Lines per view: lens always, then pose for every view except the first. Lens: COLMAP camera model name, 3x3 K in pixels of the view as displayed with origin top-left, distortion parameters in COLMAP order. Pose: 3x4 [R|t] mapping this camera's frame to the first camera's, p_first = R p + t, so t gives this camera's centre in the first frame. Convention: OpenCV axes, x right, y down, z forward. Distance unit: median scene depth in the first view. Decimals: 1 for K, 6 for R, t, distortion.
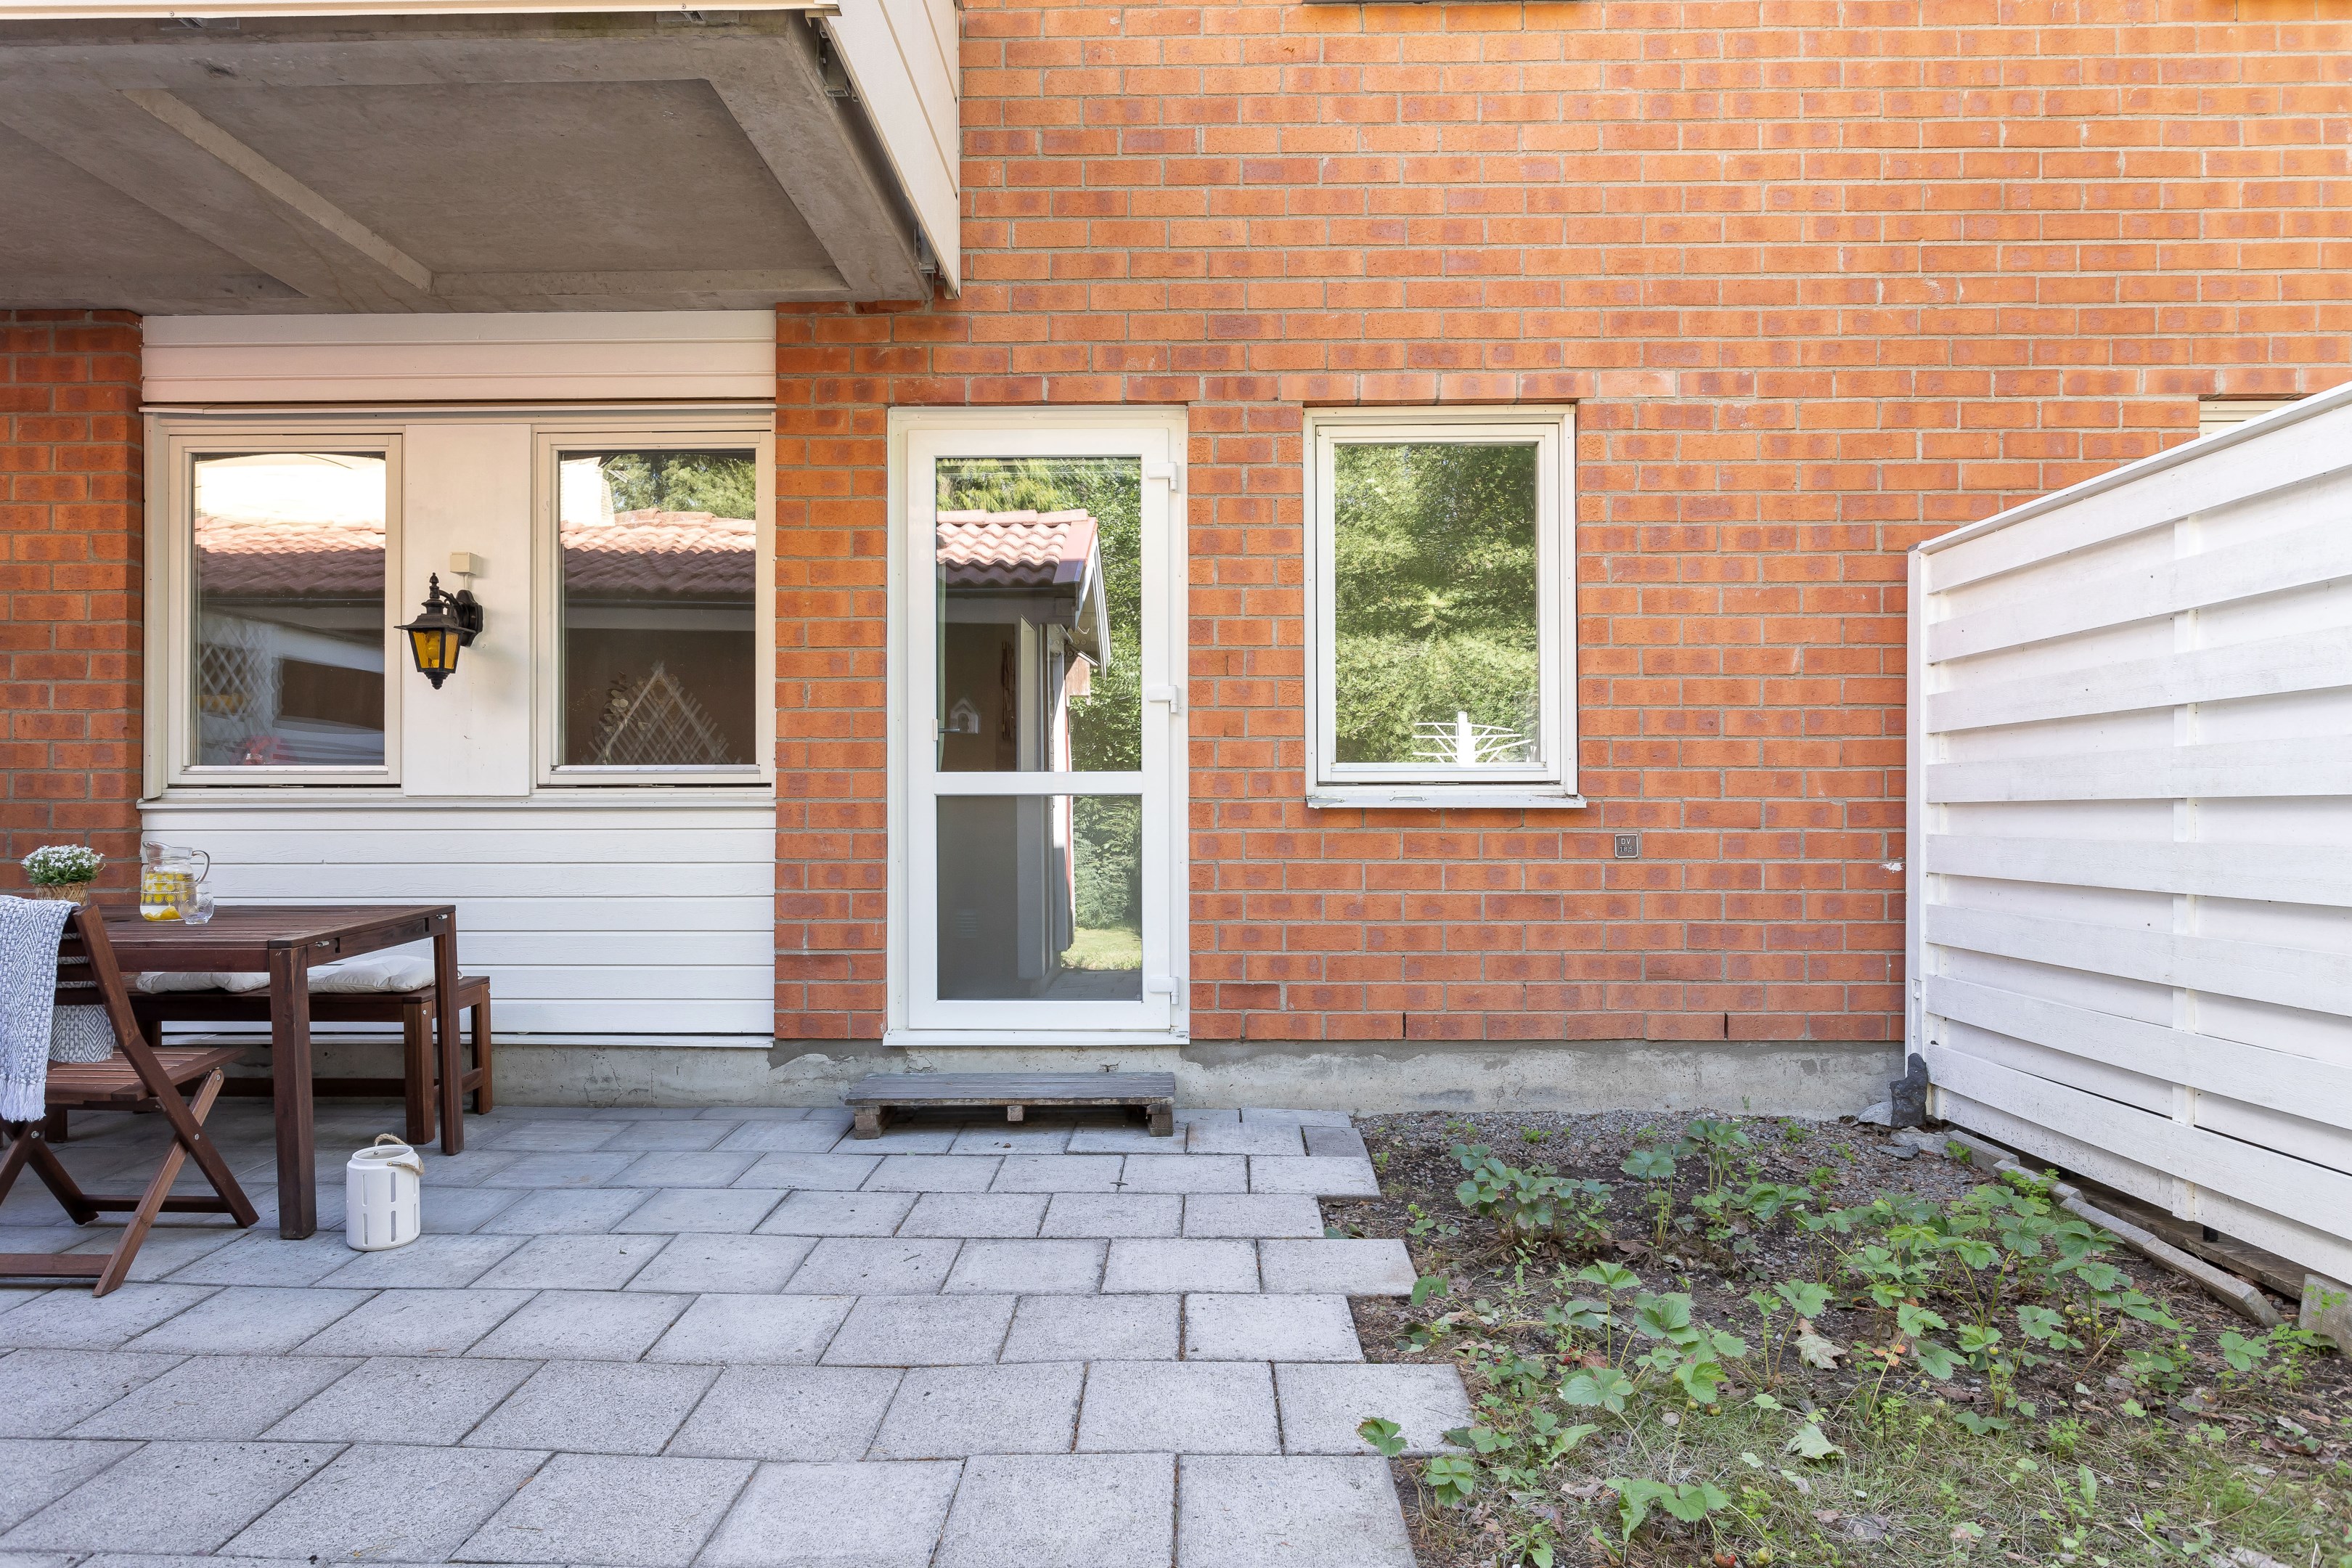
lens RADIAL K [[1427.3, 0, 1170.3], [0, 1427.3, 787.1], [0, 0, 1]] dist [0.002753, 0.005833]
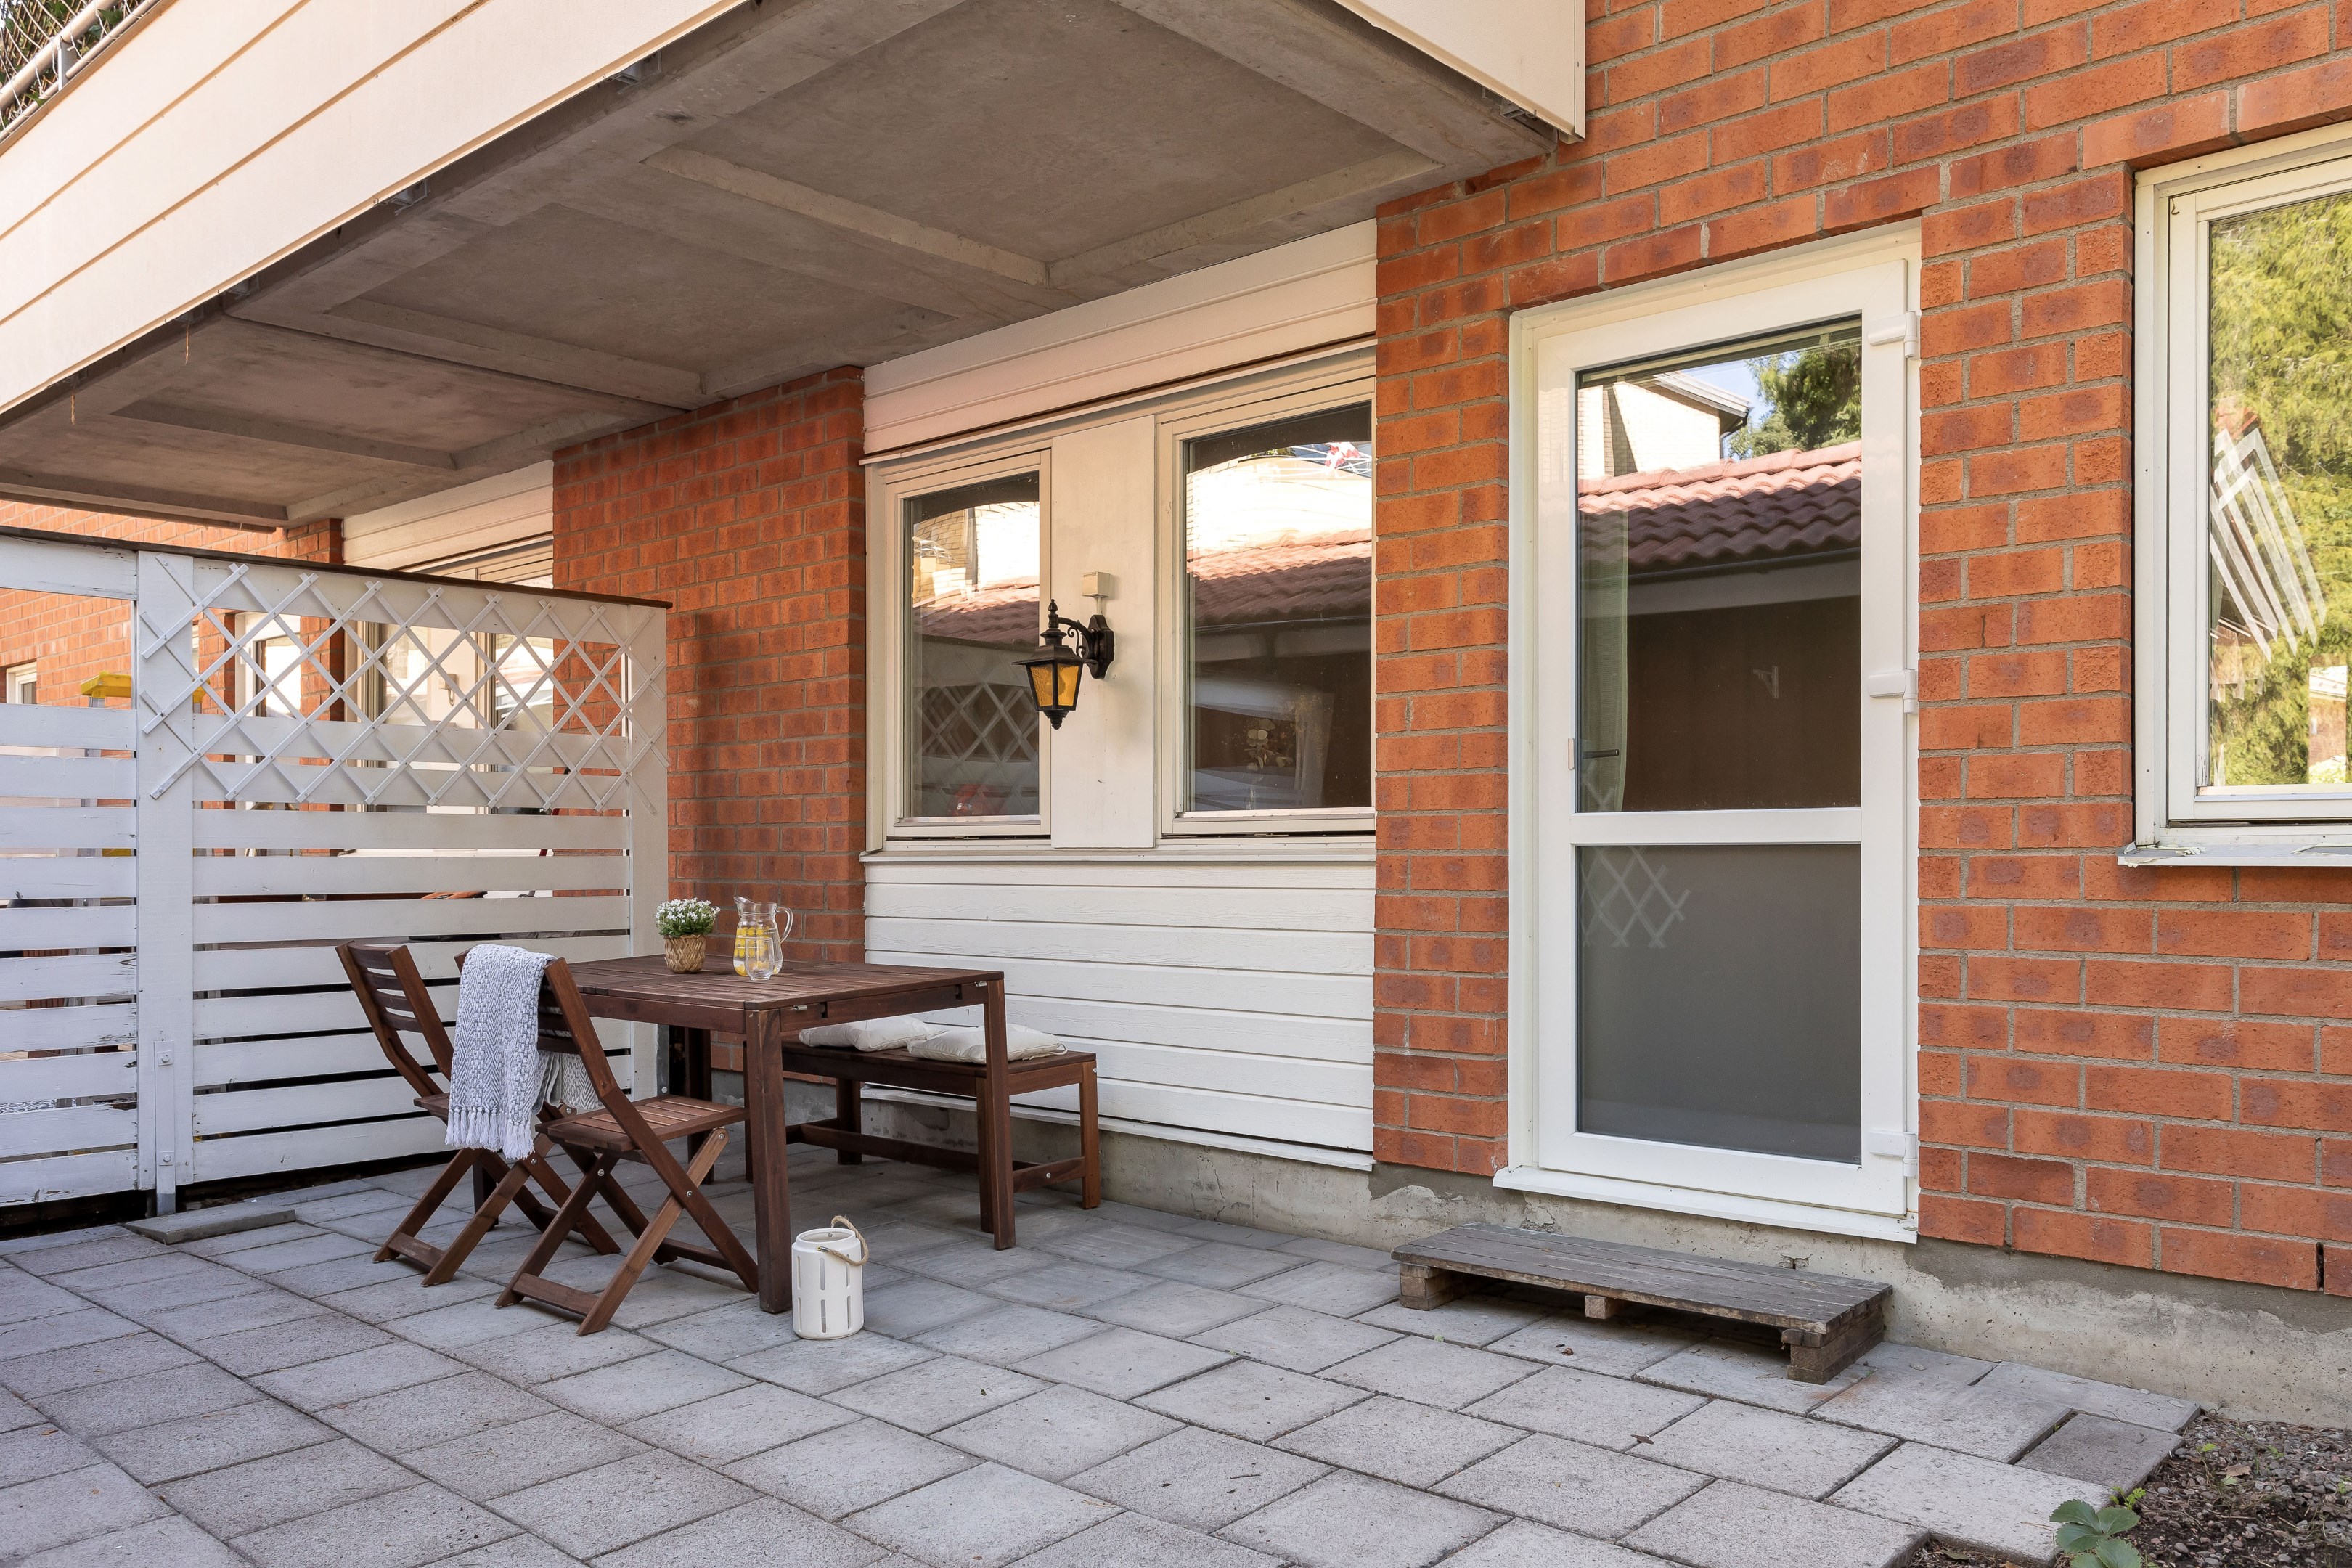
lens RADIAL K [[1806.1, 0, 1173.8], [0, 1806.1, 849.7], [0, 0, 1]] dist [0.008353, 0.006630]
pose [[0.756145, -0.001438, -0.654403, 0.282350], [0.010419, 0.999897, 0.009841, -0.003280], [0.654322, -0.014259, 0.756082, 0.189773]]
